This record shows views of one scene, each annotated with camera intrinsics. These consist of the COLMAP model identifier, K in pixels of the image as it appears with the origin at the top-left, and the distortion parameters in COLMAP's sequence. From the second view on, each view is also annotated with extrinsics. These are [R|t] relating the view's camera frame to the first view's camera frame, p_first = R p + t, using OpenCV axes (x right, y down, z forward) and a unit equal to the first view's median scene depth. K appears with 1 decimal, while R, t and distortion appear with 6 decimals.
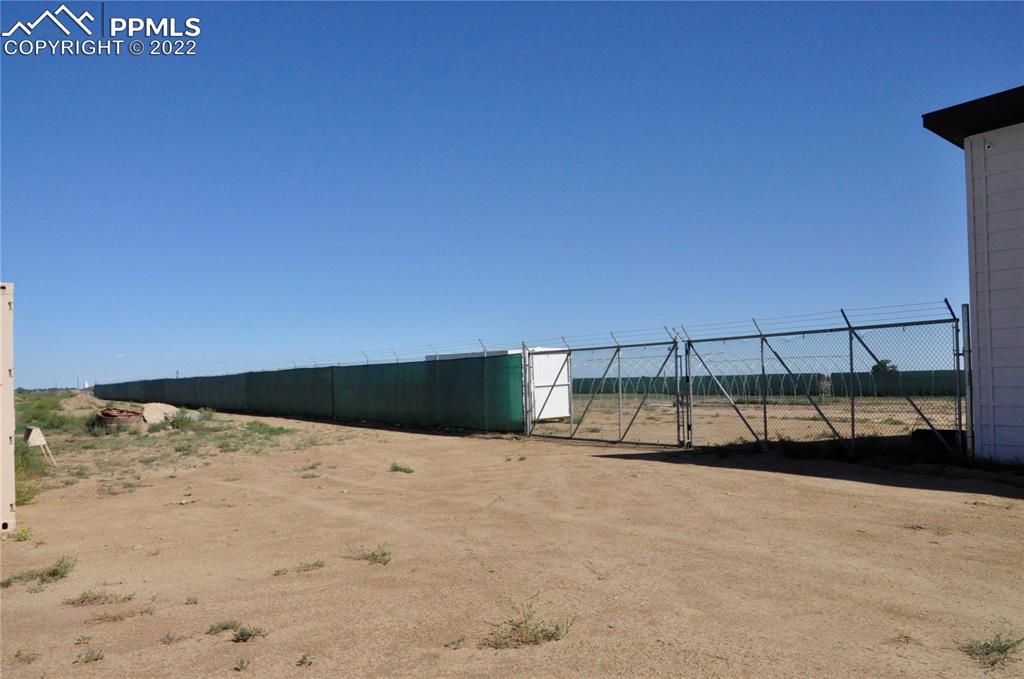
lens RADIAL K [[850.8, 0, 512.0], [0, 850.8, 339.5], [0, 0, 1]] dist [-0.115605, 0.001651]
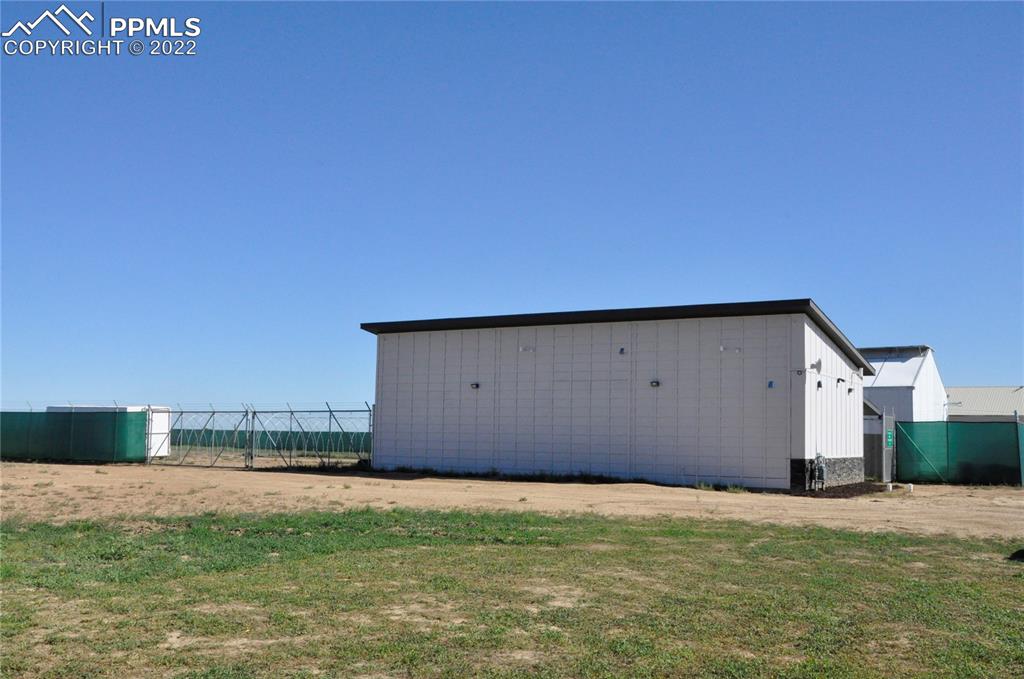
lens RADIAL K [[1077.5, 0, 512.0], [0, 1077.5, 339.5], [0, 0, 1]] dist [-0.104351, 0.005445]
pose [[0.905772, 0.077237, 0.416667, -0.261401], [-0.055929, 0.996437, -0.063127, -0.037737], [-0.420058, 0.033875, 0.906865, -1.328691]]
